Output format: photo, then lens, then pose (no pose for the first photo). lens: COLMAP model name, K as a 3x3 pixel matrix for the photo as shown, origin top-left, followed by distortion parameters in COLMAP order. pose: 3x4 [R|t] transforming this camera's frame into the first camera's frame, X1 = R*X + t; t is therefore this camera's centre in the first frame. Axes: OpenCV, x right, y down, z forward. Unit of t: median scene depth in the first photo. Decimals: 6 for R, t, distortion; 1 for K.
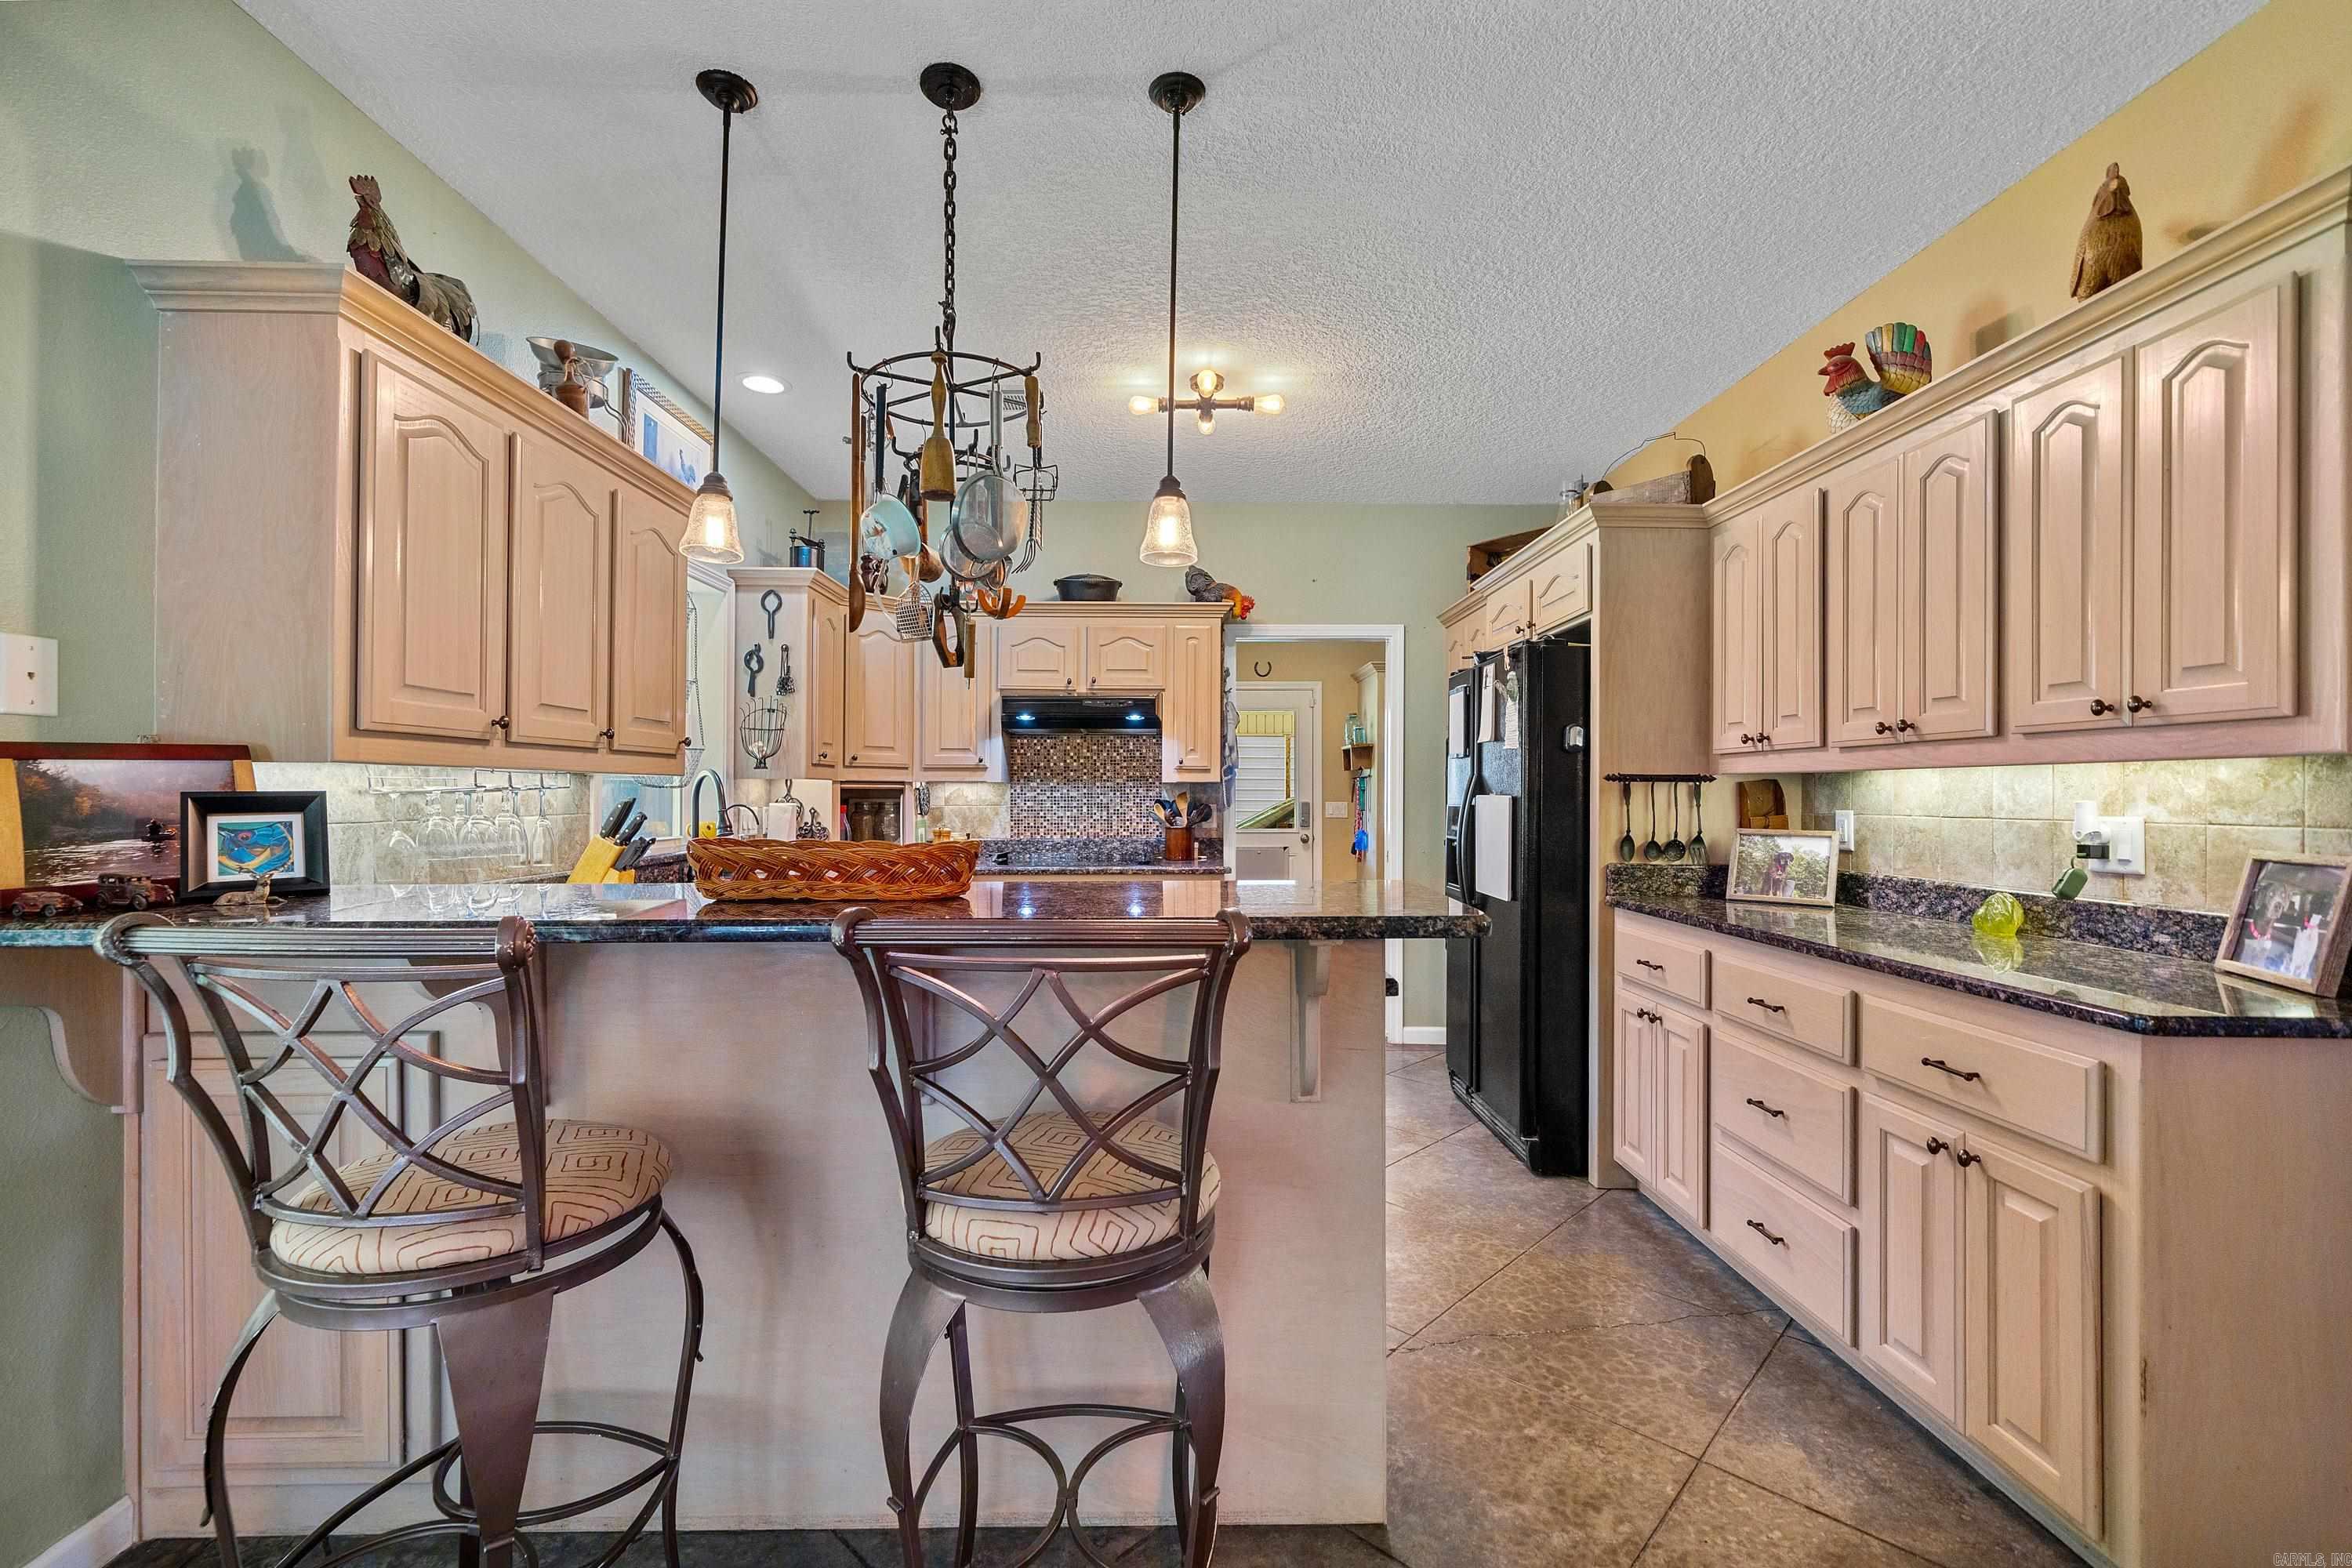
lens RADIAL K [[995.5, 0, 1173.7], [0, 995.5, 787.8], [0, 0, 1]] dist [0.000611, -0.000089]
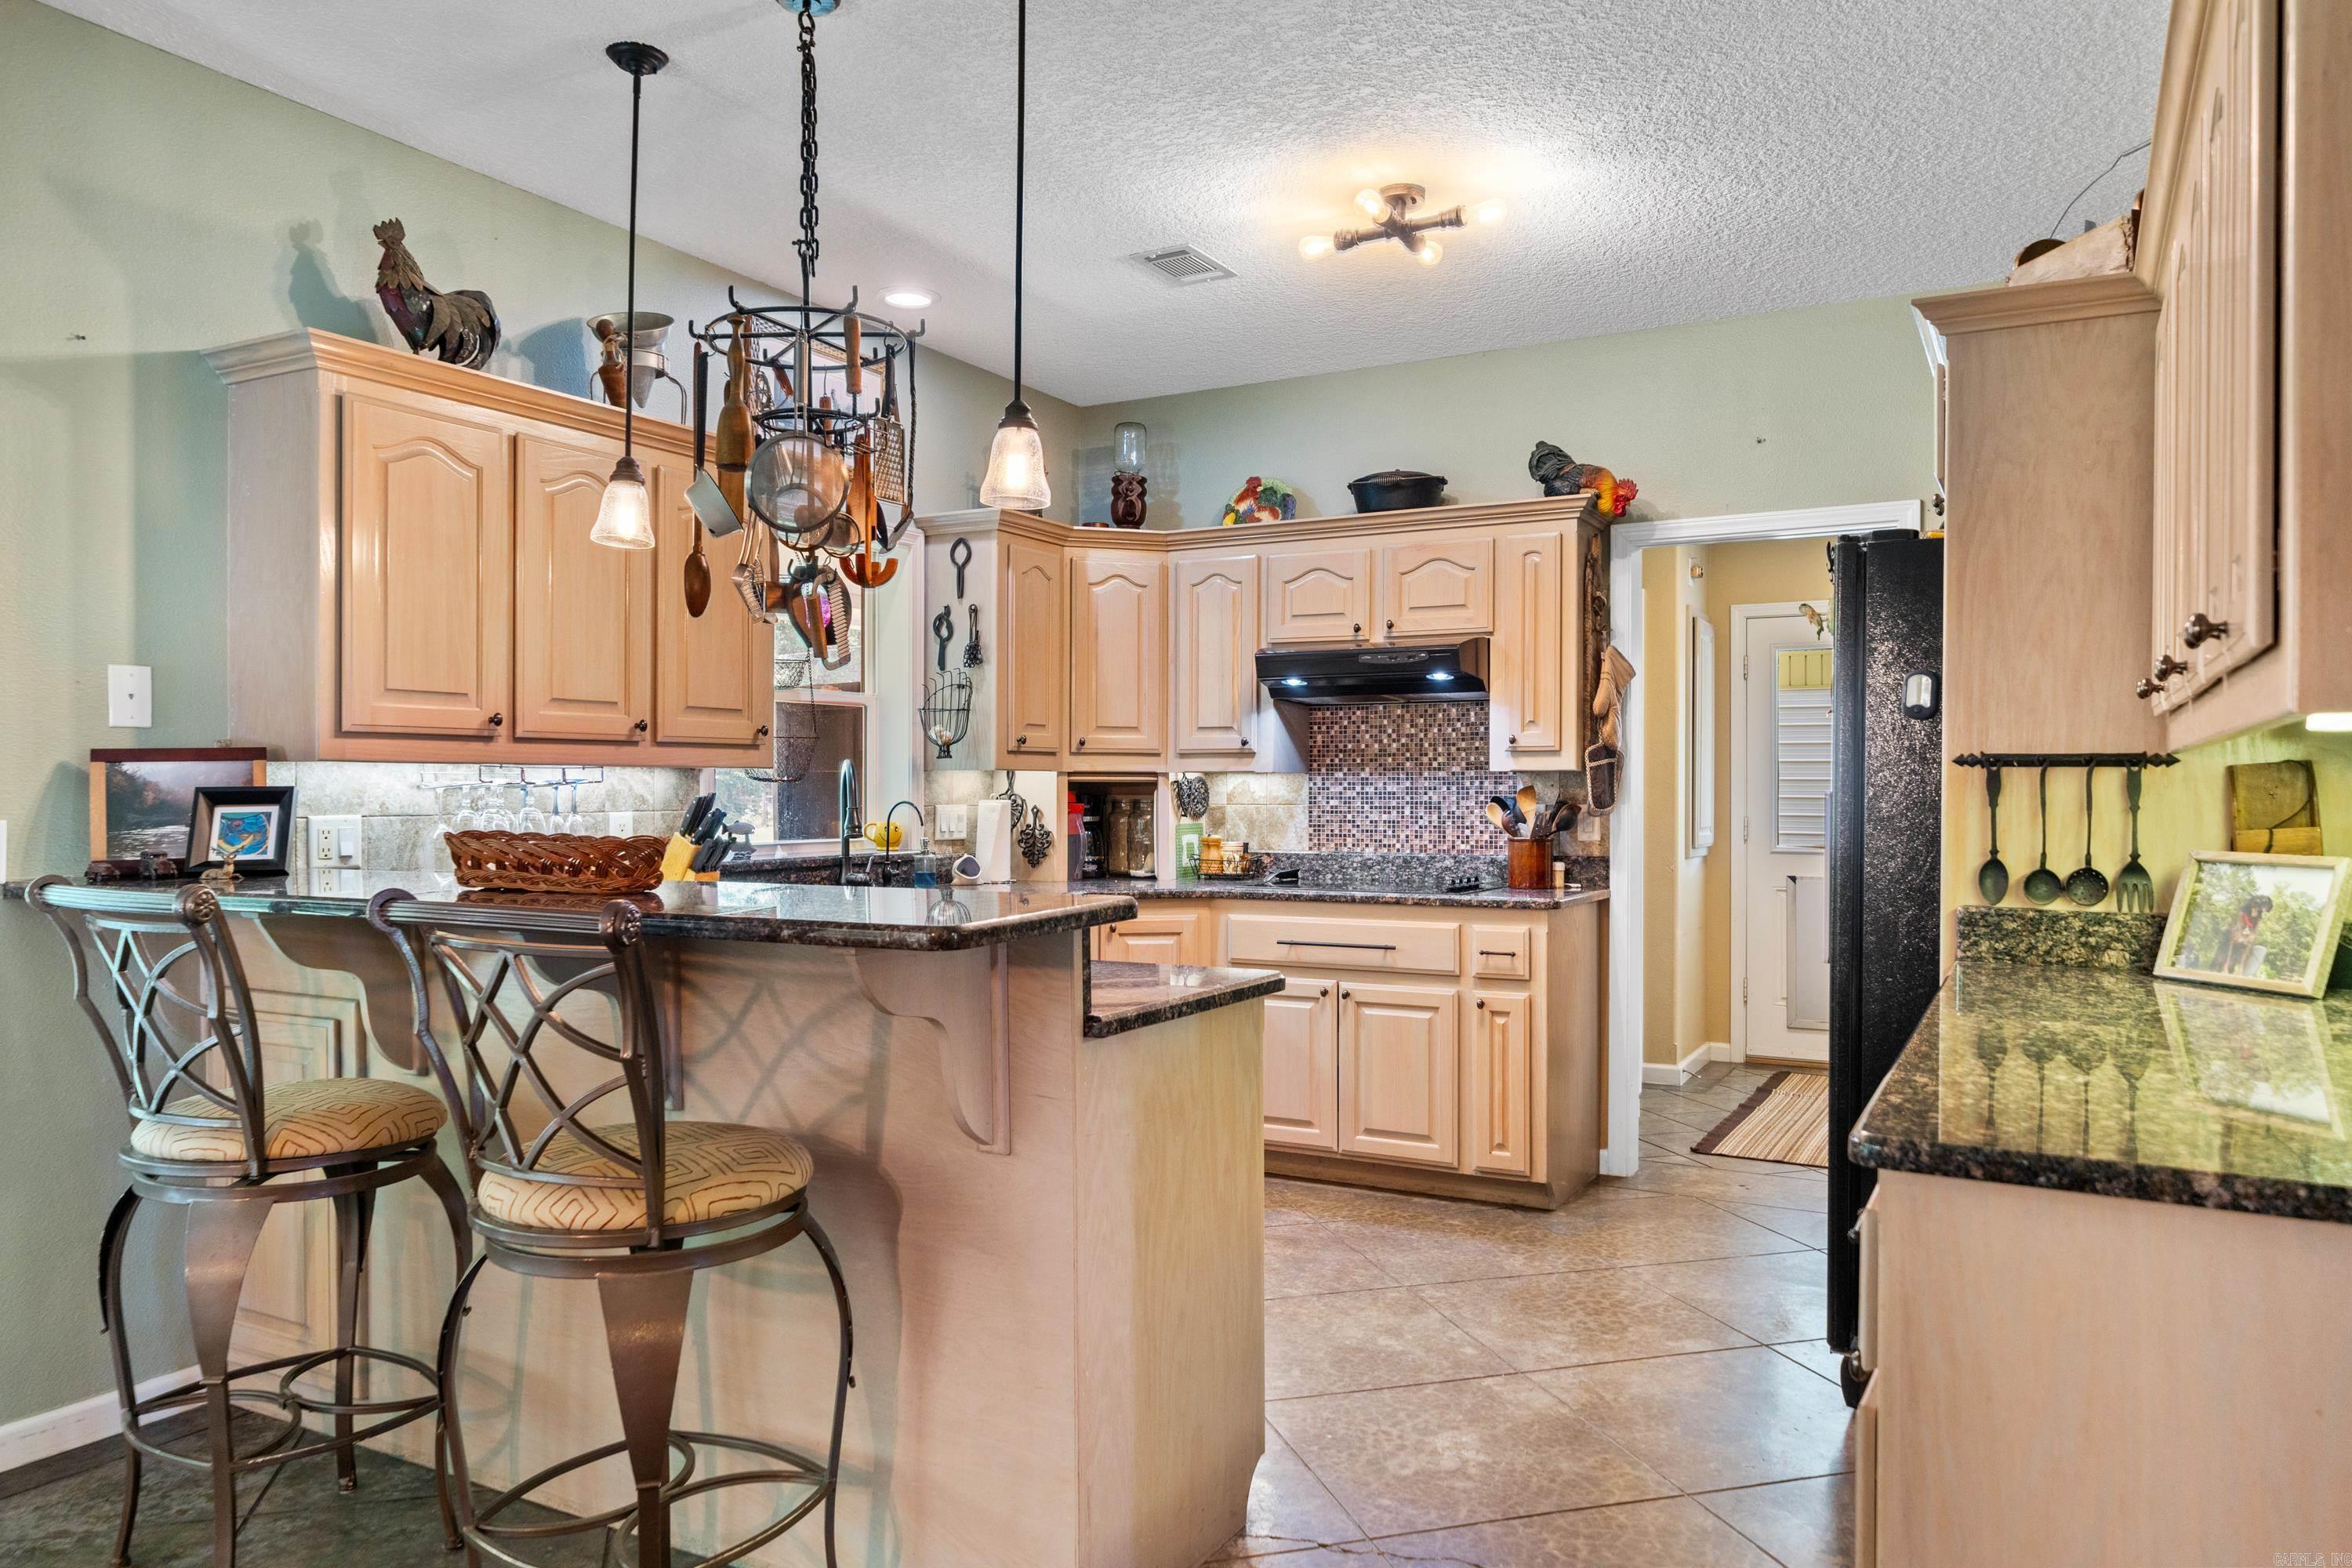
lens RADIAL K [[1574.9, 0, 1164.9], [0, 1574.9, 788.2], [0, 0, 1]] dist [-0.000283, 0.001014]
pose [[0.865922, -0.000787, -0.500179, 0.496793], [0.003575, 0.999983, 0.004615, 0.000380], [0.500167, -0.005784, 0.865910, -0.043467]]
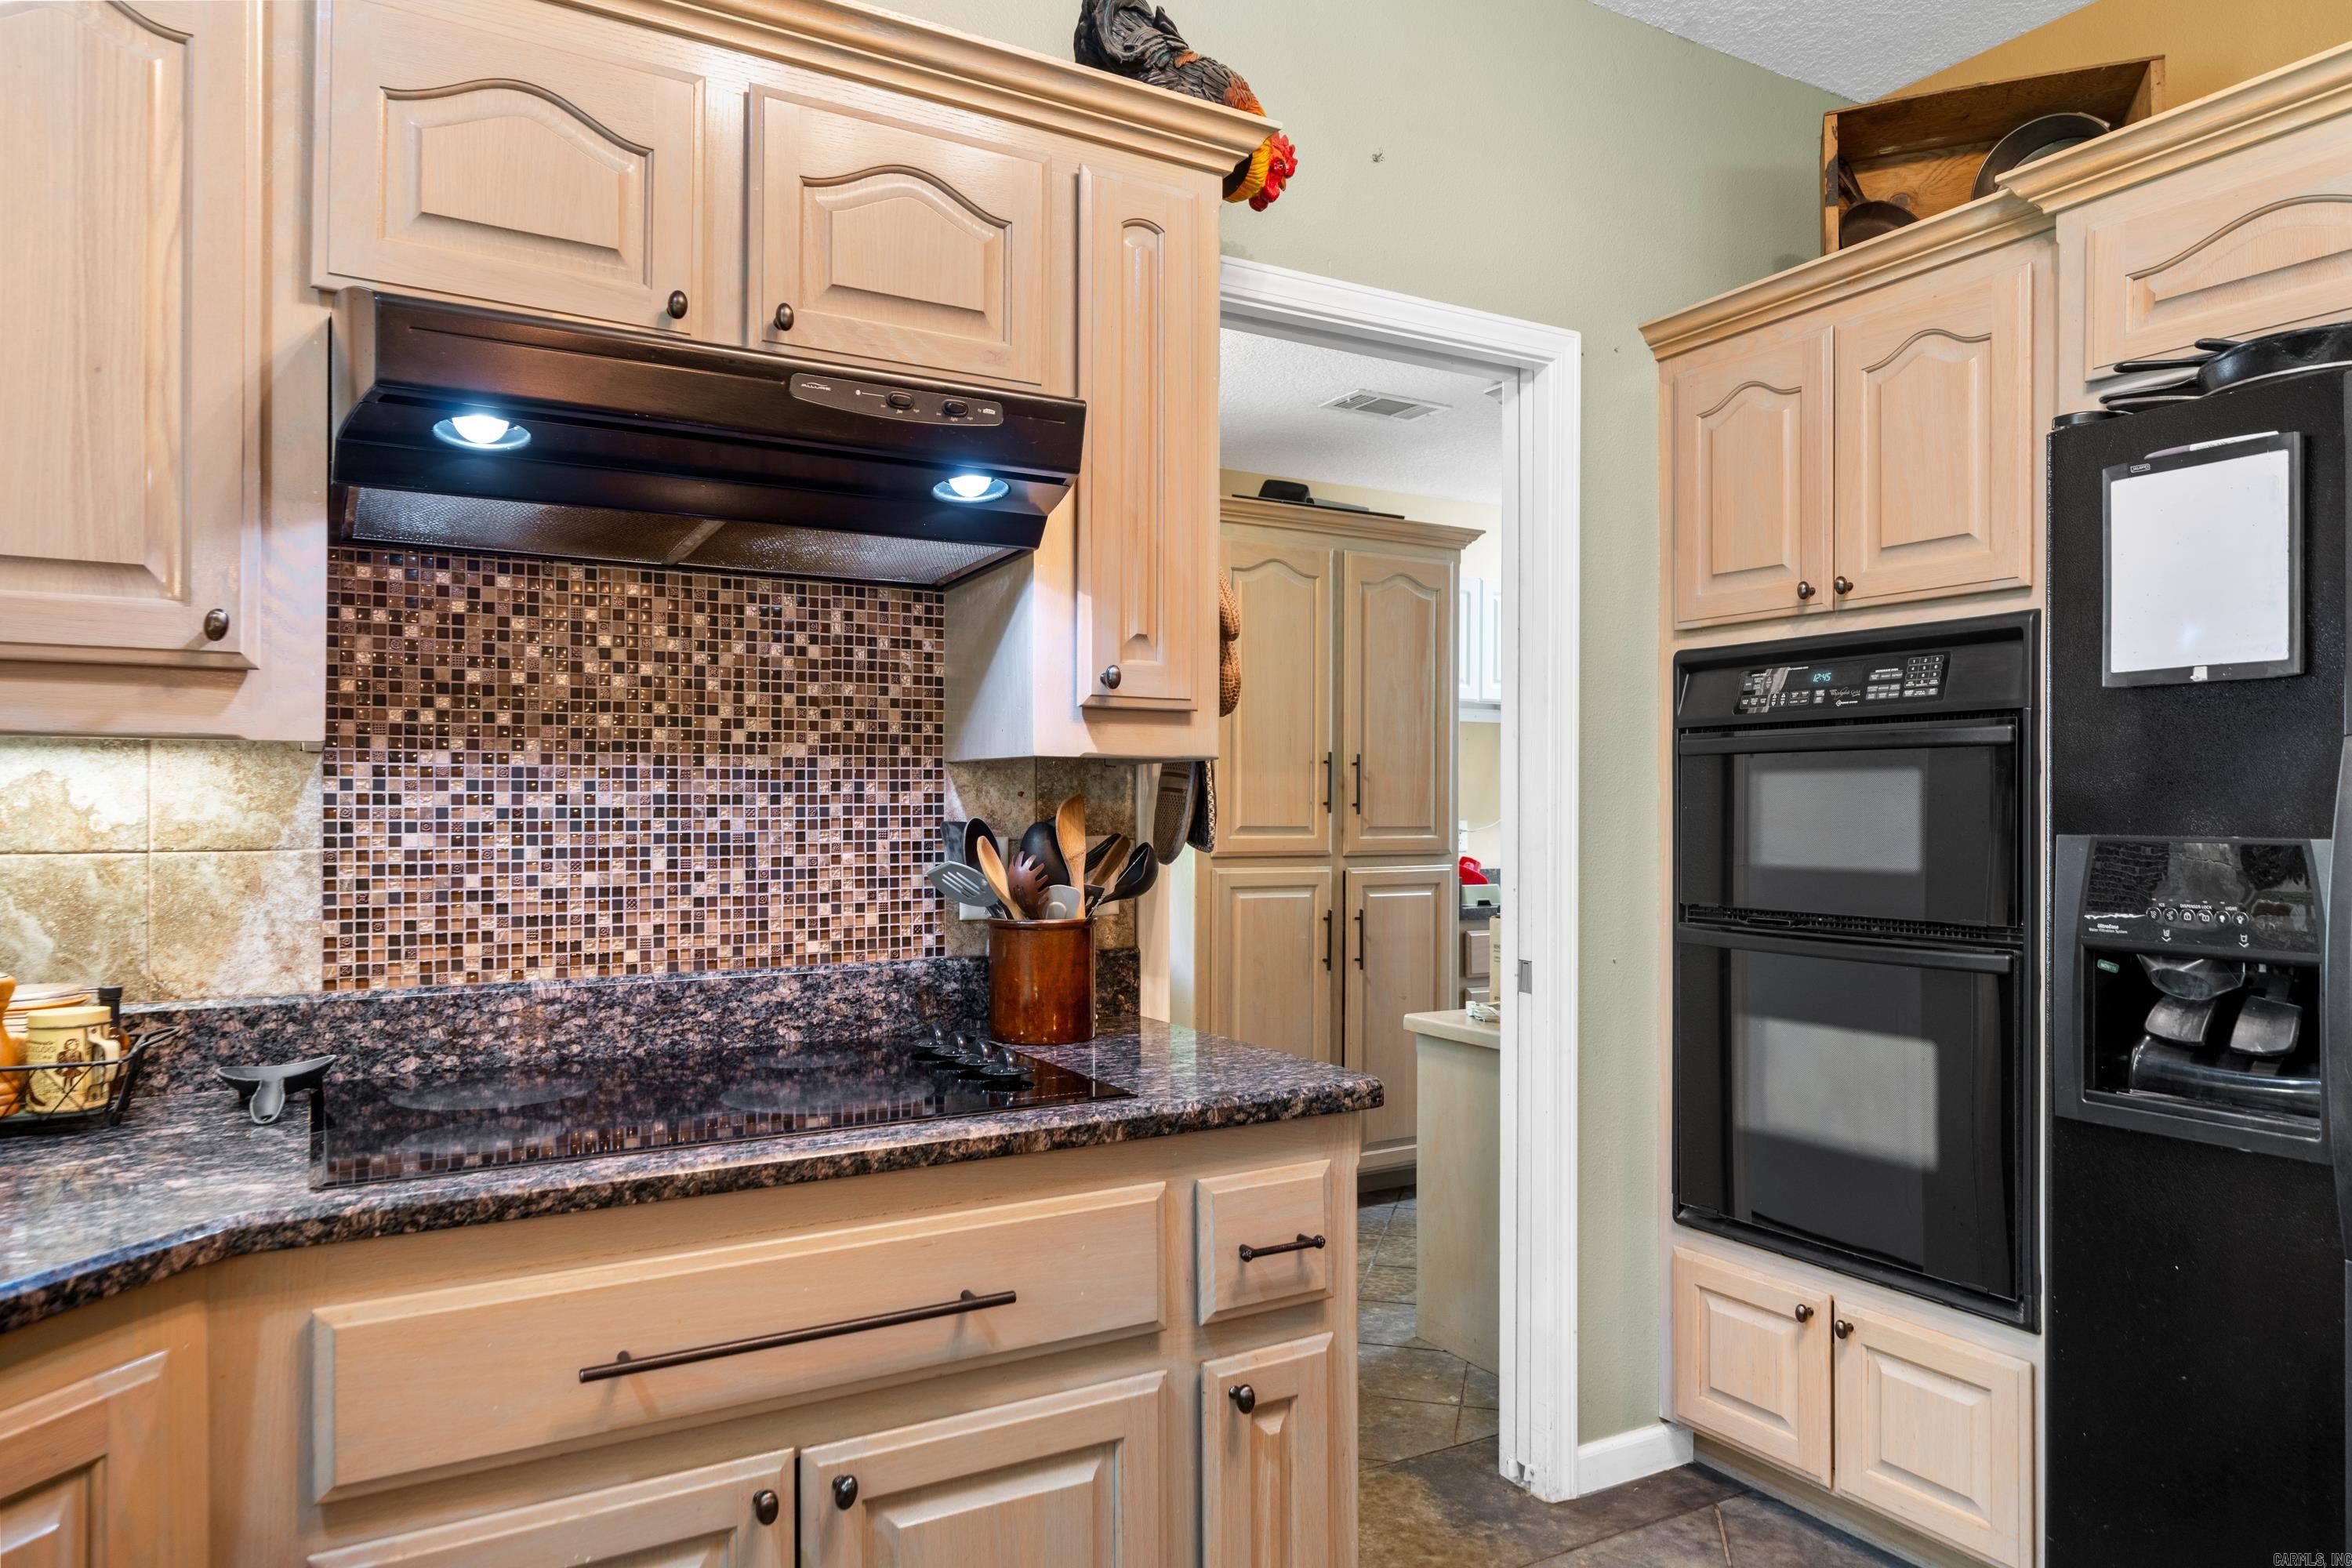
lens RADIAL K [[1476.8, 0, 1179.0], [0, 1476.8, 800.1], [0, 0, 1]] dist [-0.001669, -0.000873]
pose [[0.869995, 0.002079, 0.493057, -0.256086], [-0.002483, 0.999997, 0.000164, 0.009156], [-0.493055, -0.001367, 0.869997, 0.969253]]
